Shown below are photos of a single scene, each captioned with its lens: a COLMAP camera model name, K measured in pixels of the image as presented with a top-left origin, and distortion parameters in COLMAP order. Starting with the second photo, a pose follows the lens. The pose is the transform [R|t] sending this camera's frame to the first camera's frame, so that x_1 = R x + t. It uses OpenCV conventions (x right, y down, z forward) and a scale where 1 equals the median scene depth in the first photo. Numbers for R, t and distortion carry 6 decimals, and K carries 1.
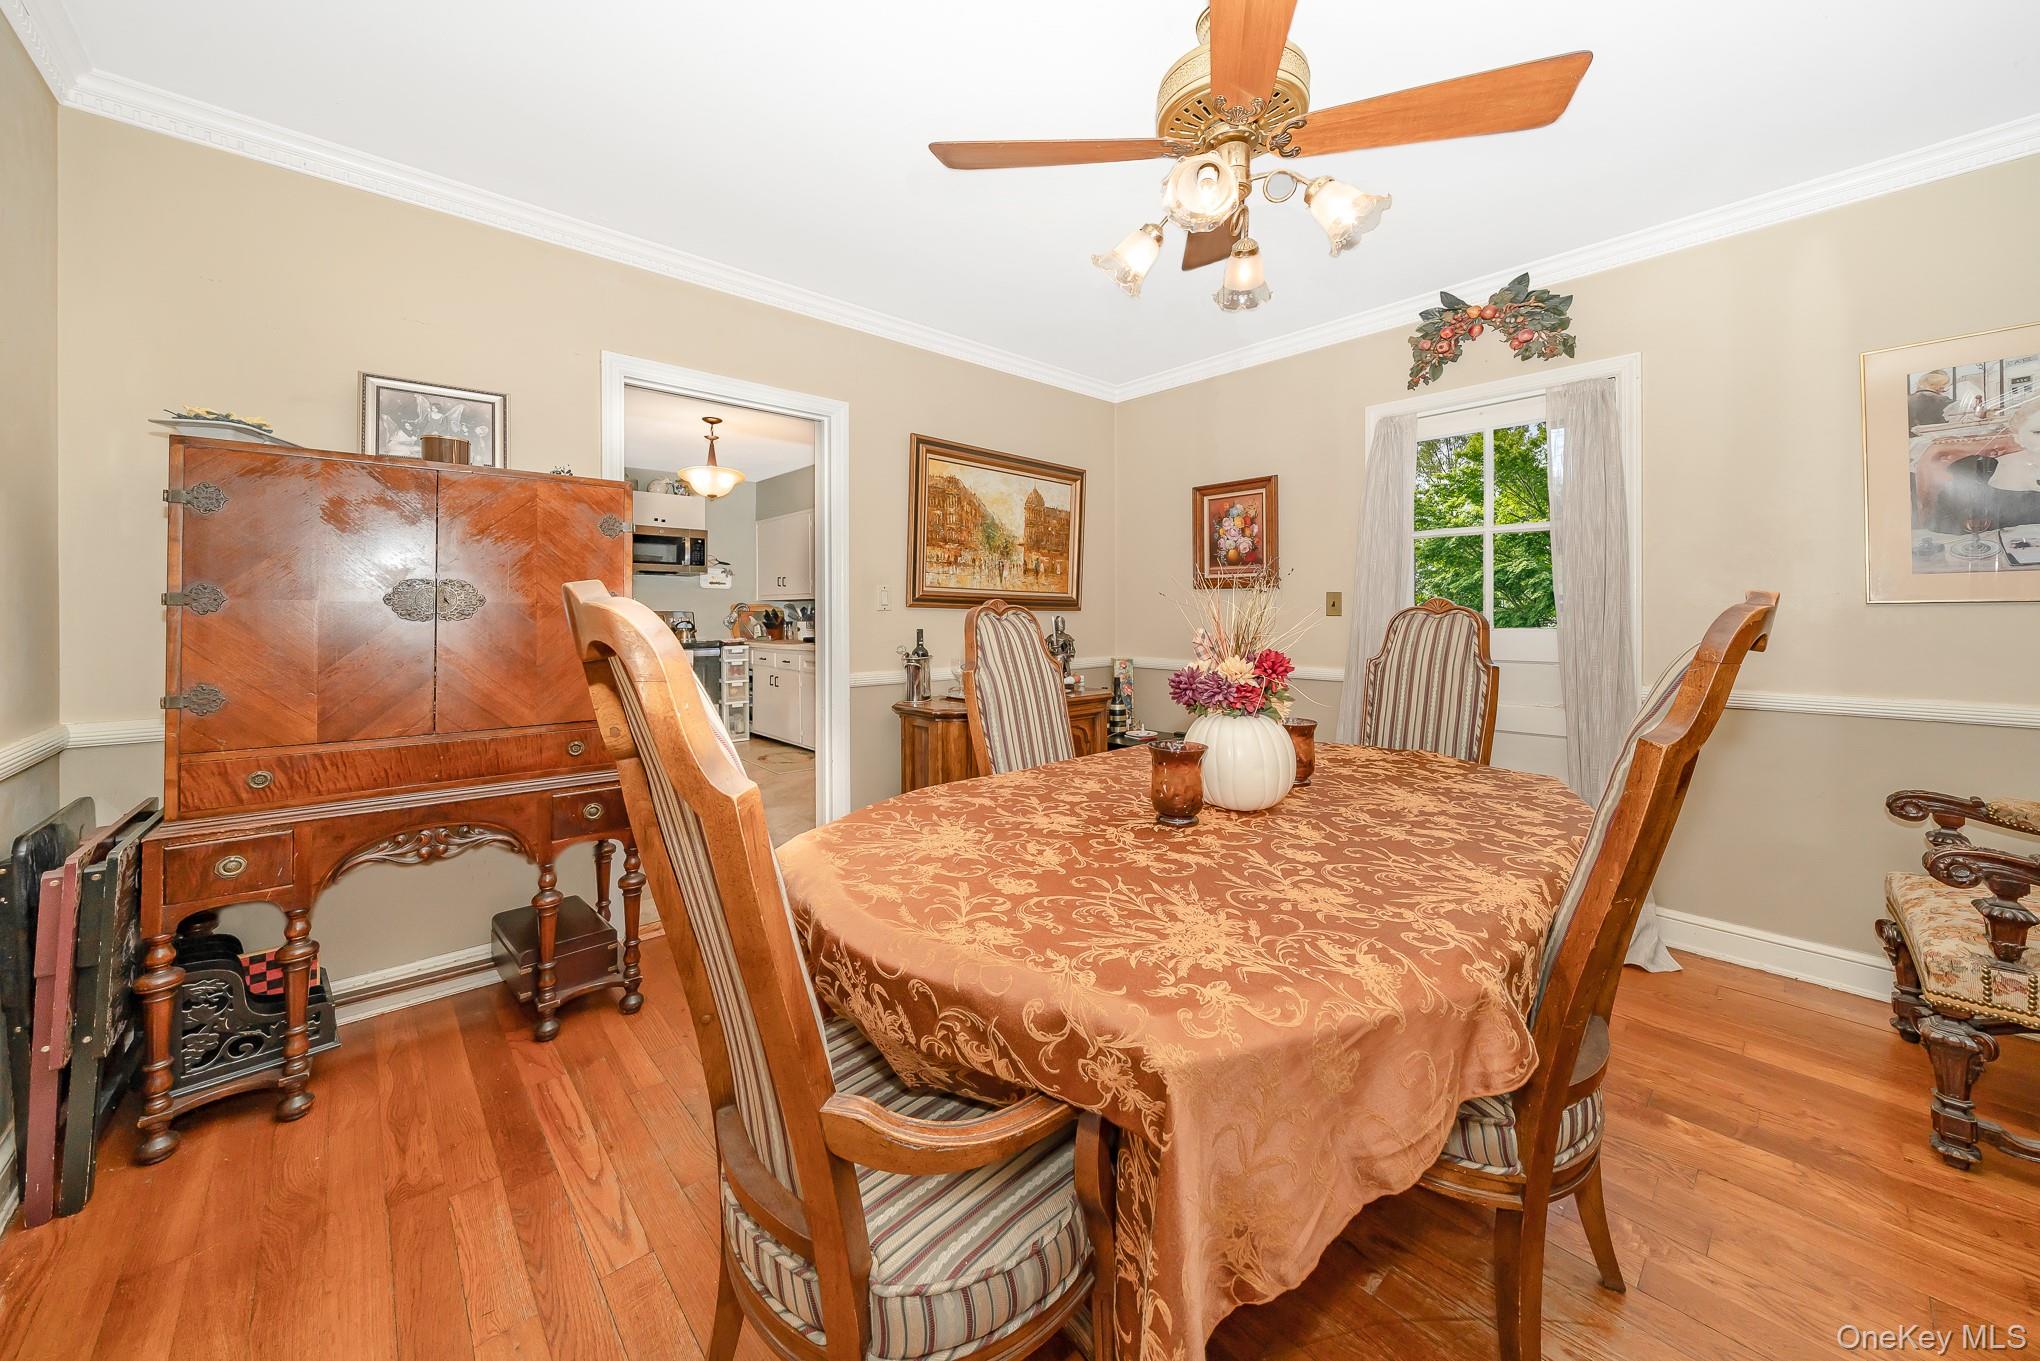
lens RADIAL K [[772.5, 0, 953.1], [0, 772.5, 596.1], [0, 0, 1]] dist [-0.000198, 0.000010]
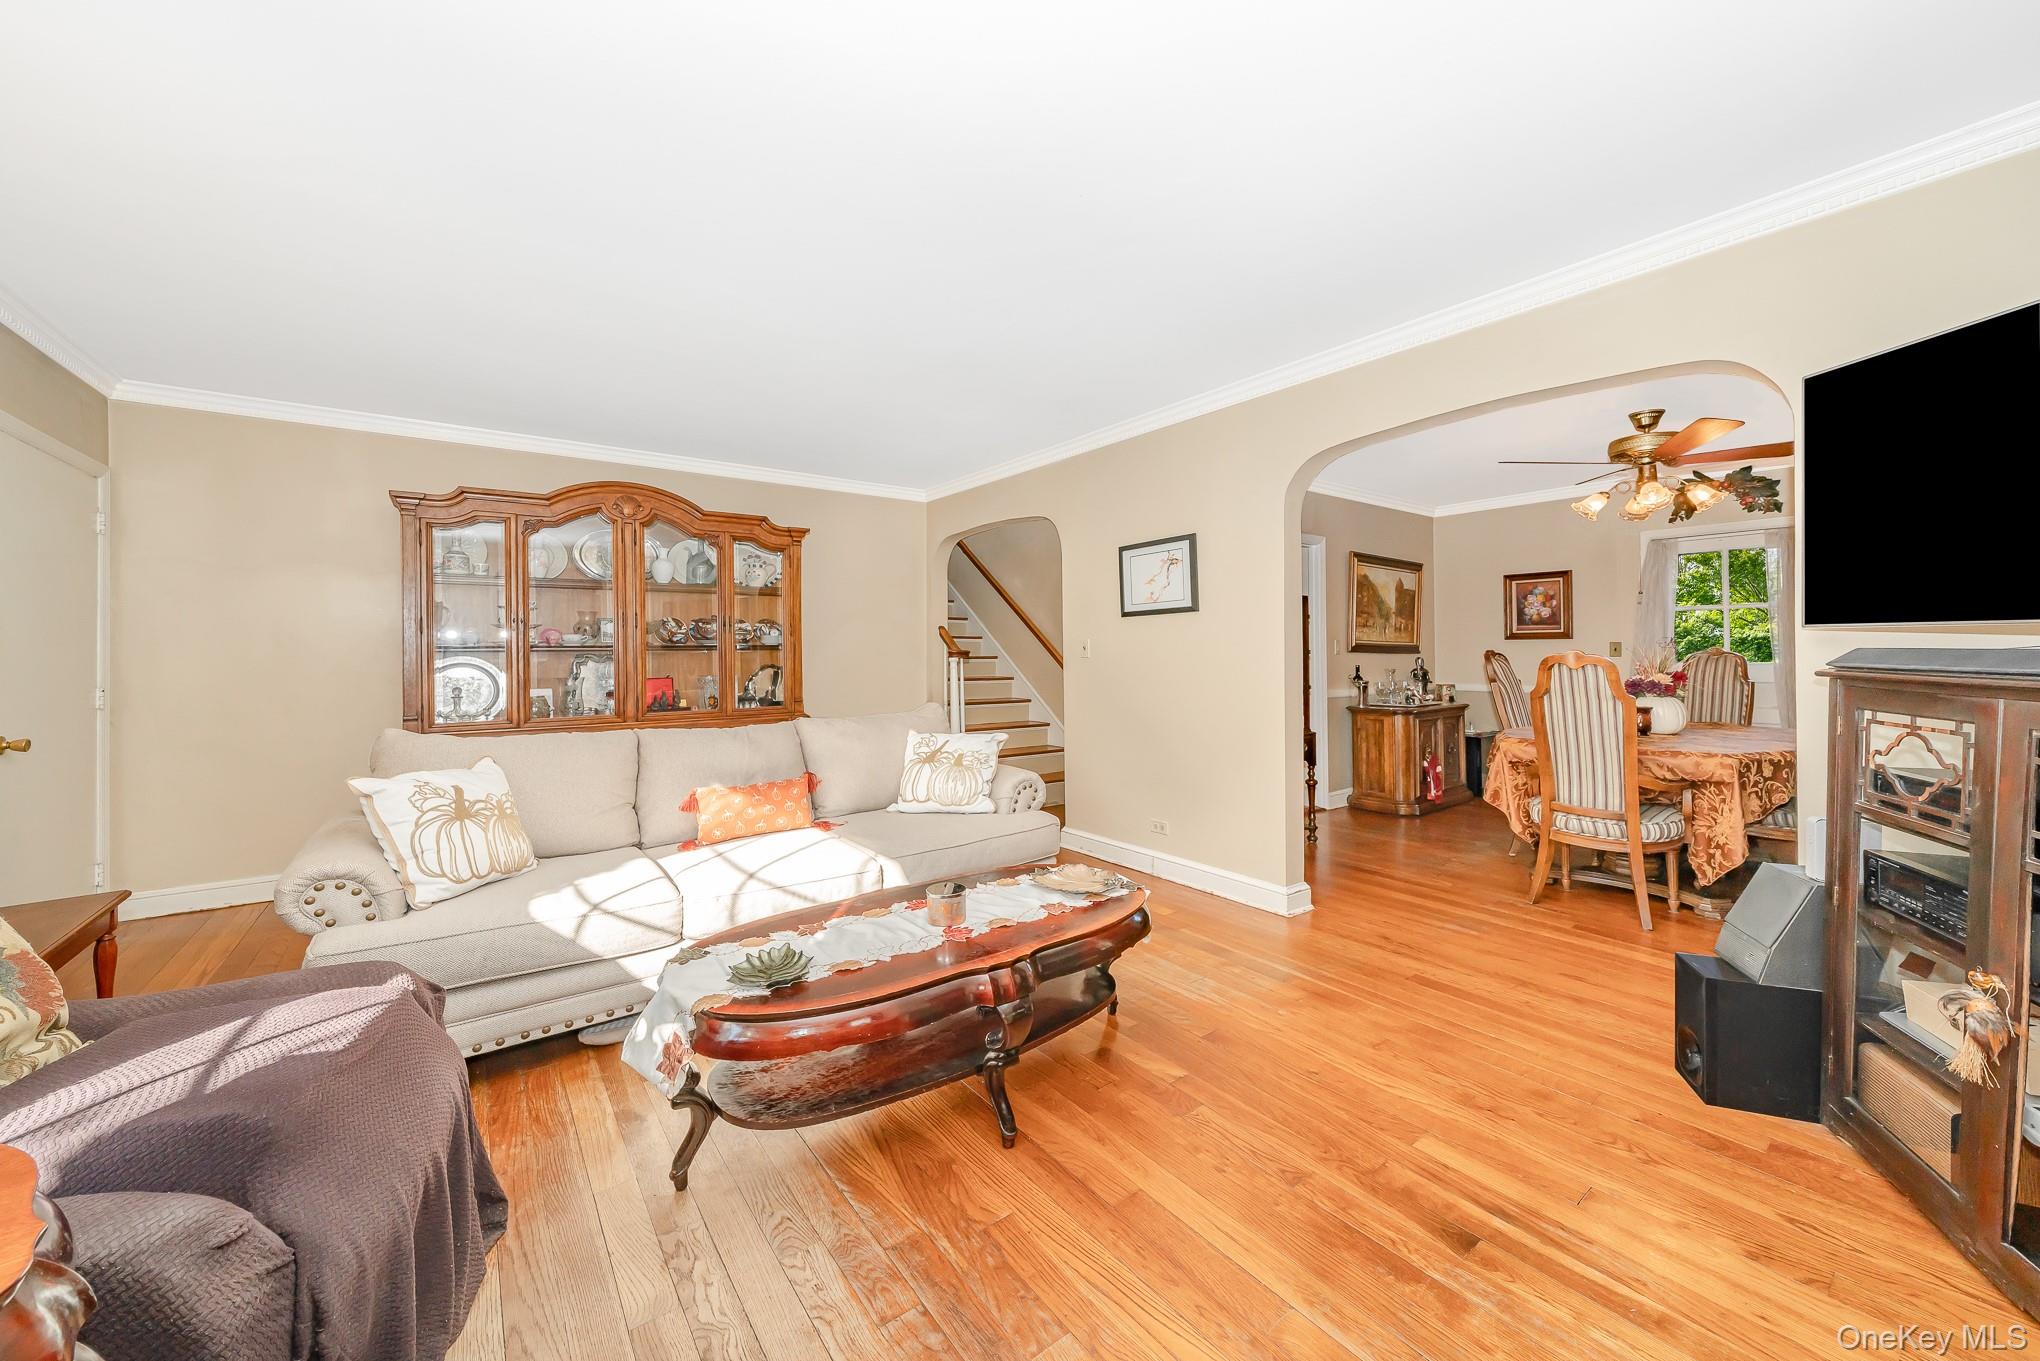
lens RADIAL K [[743.9, 0, 991.0], [0, 743.9, 650.0], [0, 0, 1]] dist [-0.000544, -0.000127]
pose [[0.996154, -0.006165, -0.087404, -0.646140], [0.007765, 0.999808, 0.017978, -0.024960], [0.087276, -0.018587, 0.996011, -0.654012]]
